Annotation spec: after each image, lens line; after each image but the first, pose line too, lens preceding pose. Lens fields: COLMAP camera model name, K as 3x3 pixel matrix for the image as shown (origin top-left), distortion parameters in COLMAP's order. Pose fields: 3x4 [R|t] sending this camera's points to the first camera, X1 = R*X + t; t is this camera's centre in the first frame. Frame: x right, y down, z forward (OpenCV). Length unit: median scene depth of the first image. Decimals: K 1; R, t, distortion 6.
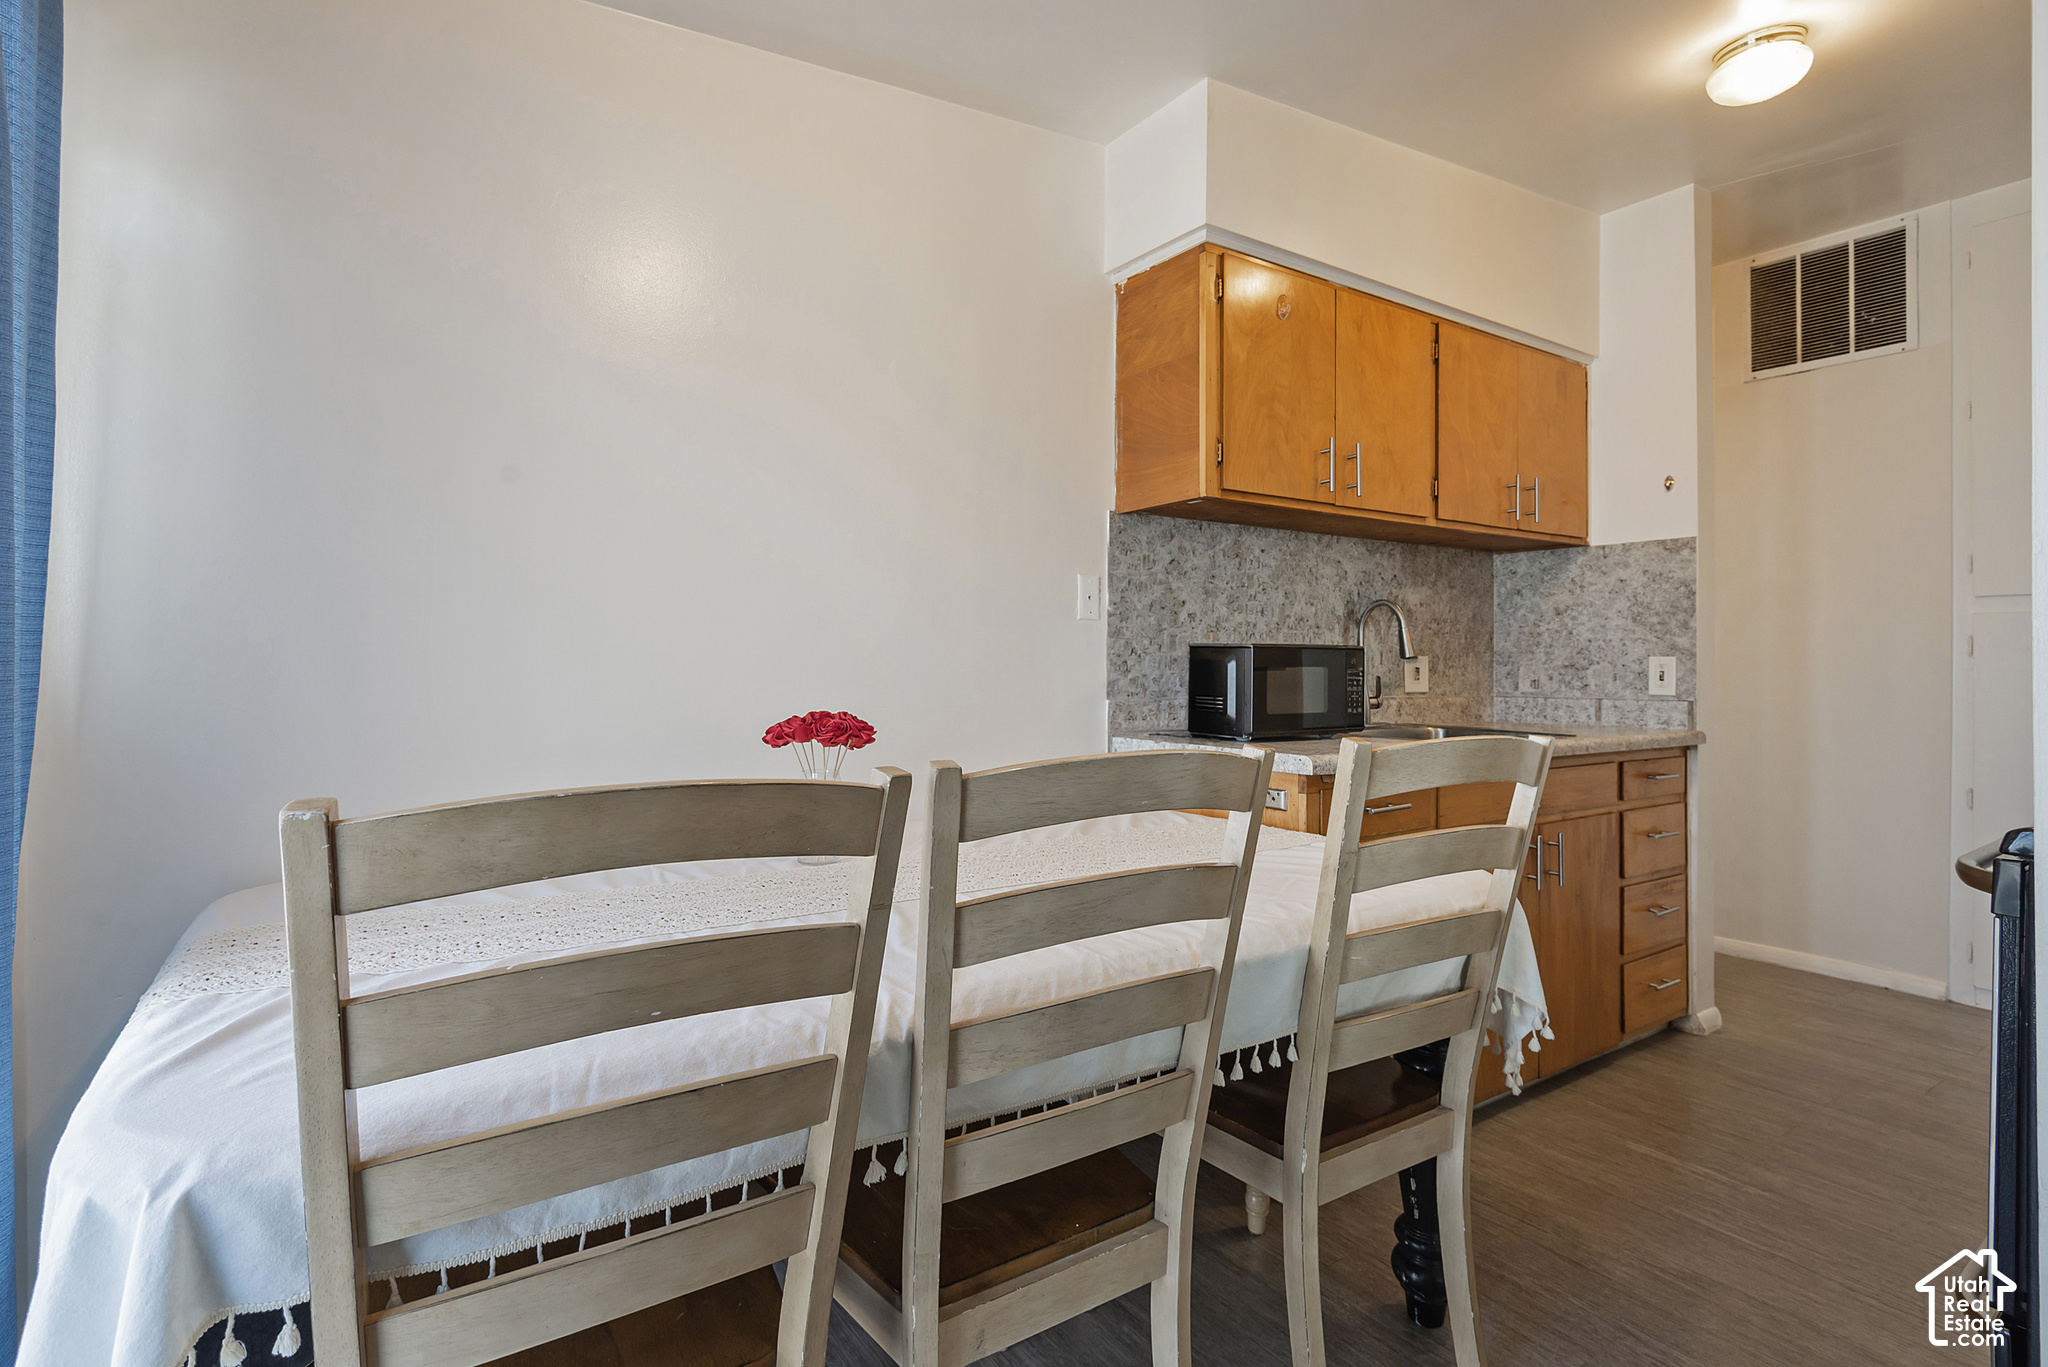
lens RADIAL K [[961.2, 0, 980.3], [0, 961.2, 656.4], [0, 0, 1]] dist [0.025074, -0.012064]
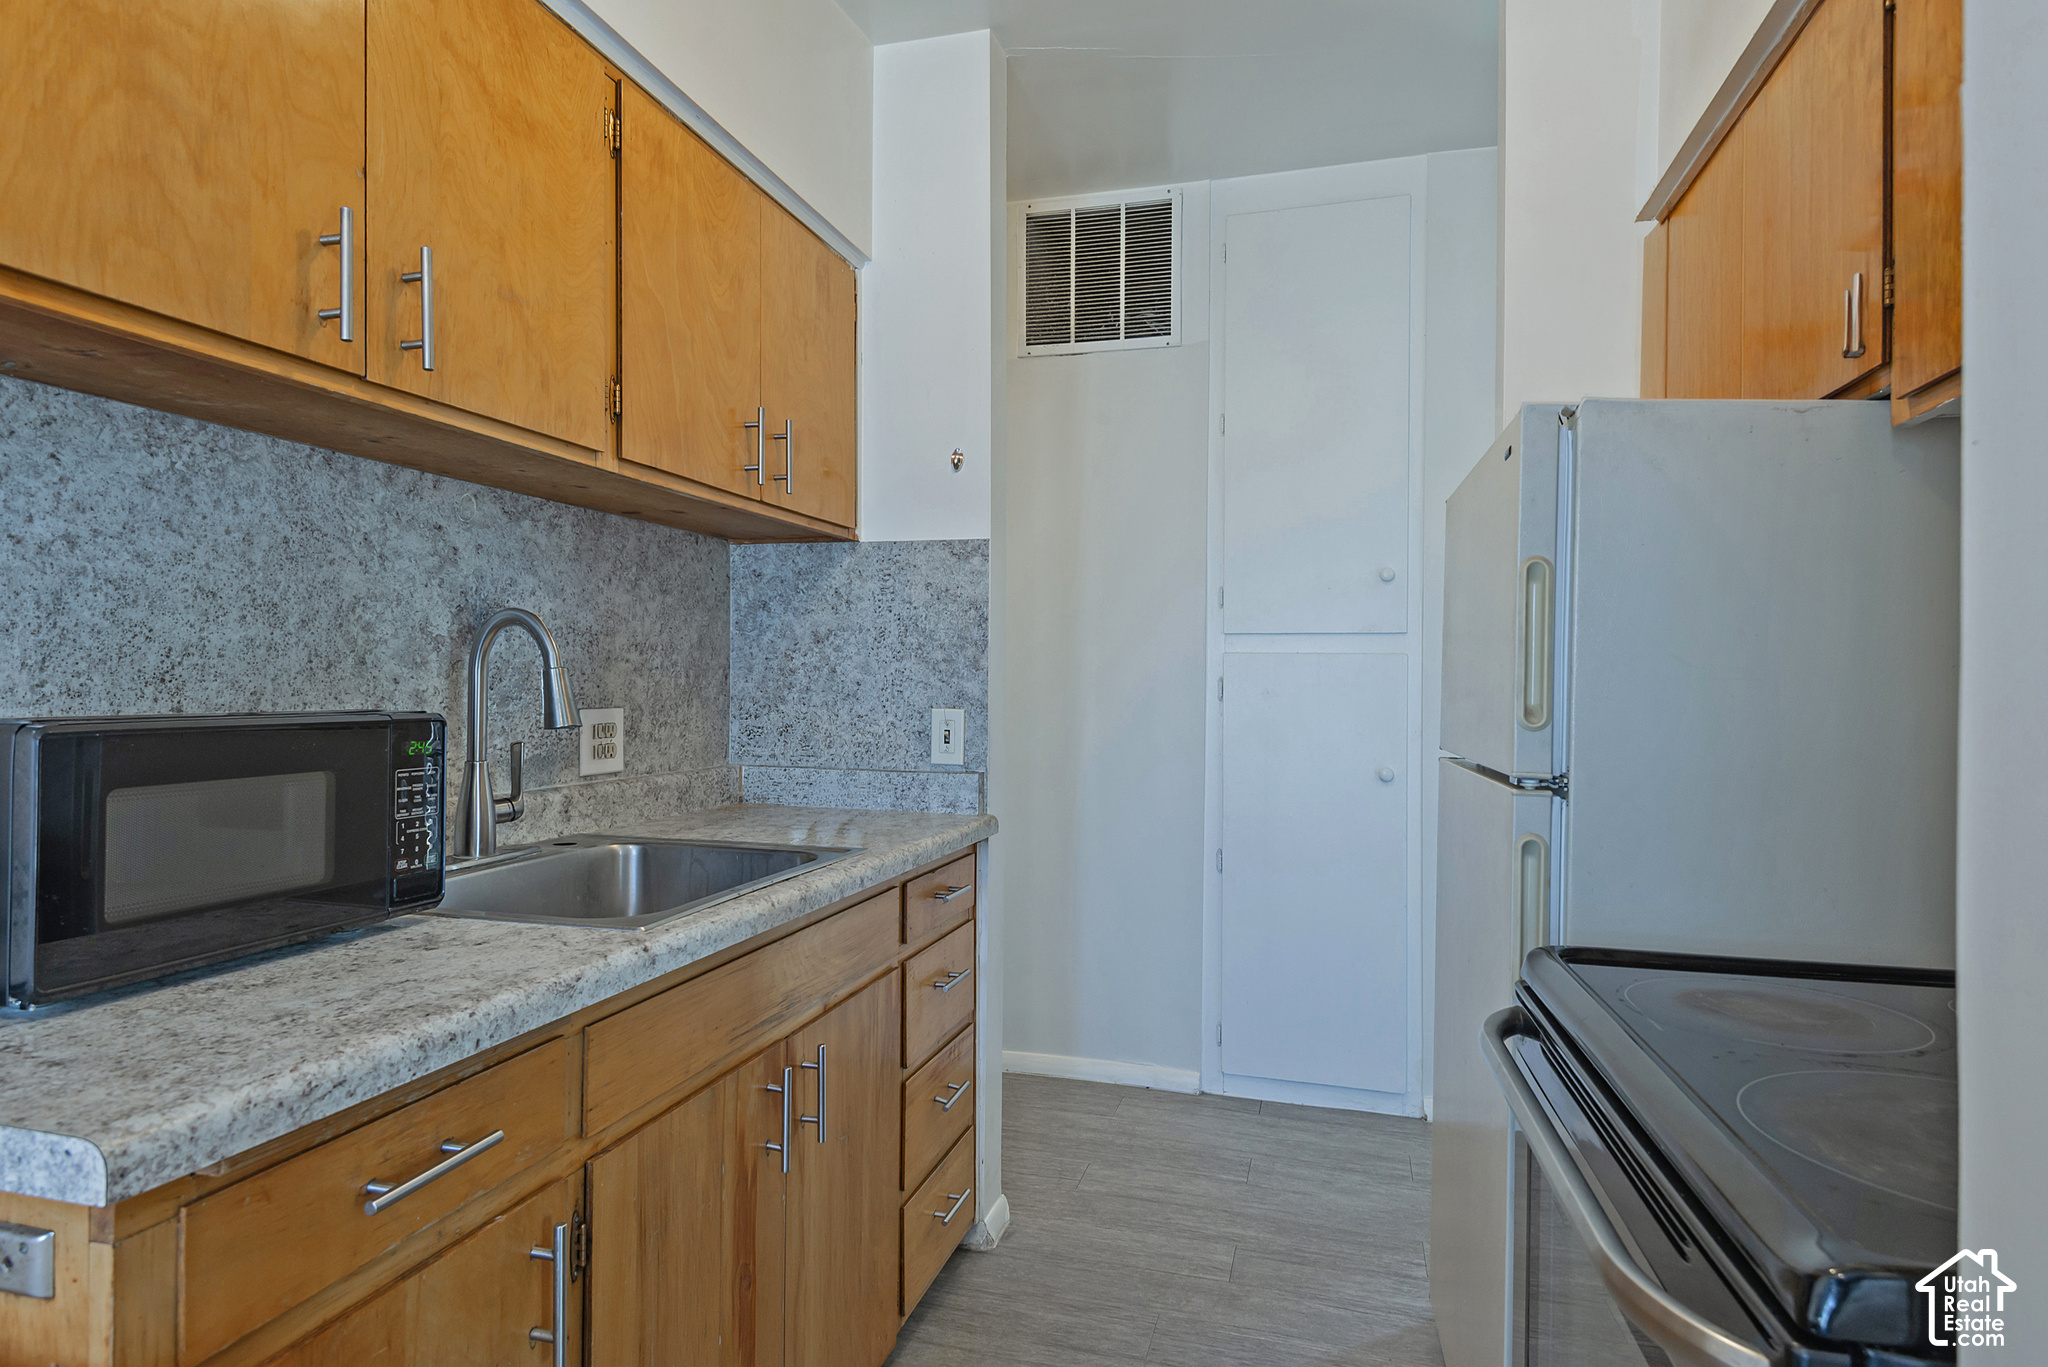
lens RADIAL K [[1058.9, 0, 1035.0], [0, 1058.9, 687.6], [0, 0, 1]] dist [0.000045, -0.000624]
pose [[0.735102, -0.005557, 0.677934, 0.235870], [-0.009298, 0.999790, 0.018277, -0.029313], [-0.677893, -0.019739, 0.734896, 0.402206]]
